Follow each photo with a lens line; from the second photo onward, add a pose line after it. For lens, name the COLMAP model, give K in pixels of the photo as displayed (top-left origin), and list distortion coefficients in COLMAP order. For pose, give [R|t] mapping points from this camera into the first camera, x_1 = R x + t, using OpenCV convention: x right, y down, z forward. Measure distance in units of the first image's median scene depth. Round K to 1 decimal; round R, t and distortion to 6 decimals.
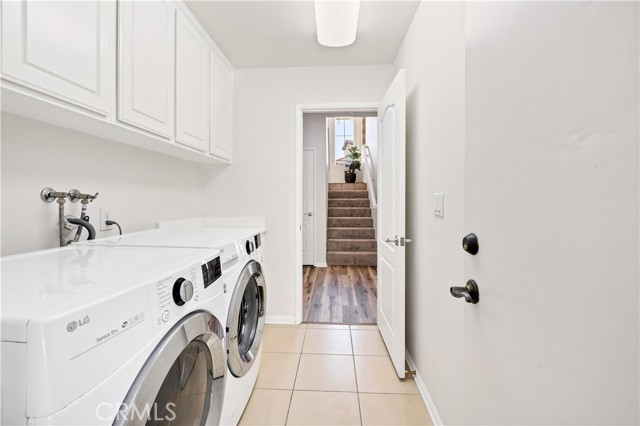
lens RADIAL K [[271.3, 0, 318.5], [0, 271.3, 204.9], [0, 0, 1]] dist [-0.000070, 0.000226]
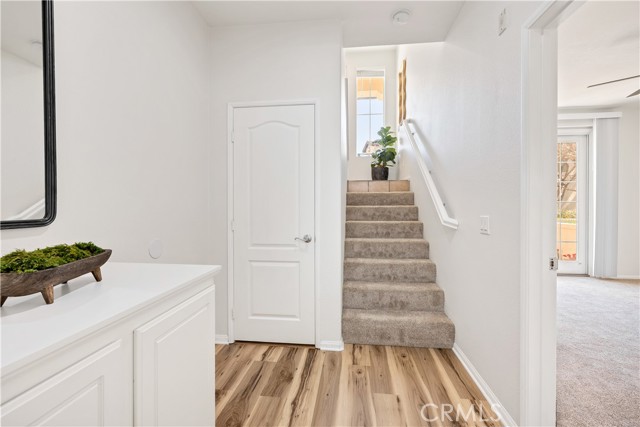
lens RADIAL K [[271.3, 0, 328.6], [0, 271.3, 212.9], [0, 0, 1]] dist [-0.002150, -0.000169]
pose [[0.999458, 0.000766, -0.032900, 0.018031], [-0.000571, 0.999982, 0.005928, -0.011223], [0.032904, -0.005906, 0.999441, 0.443187]]
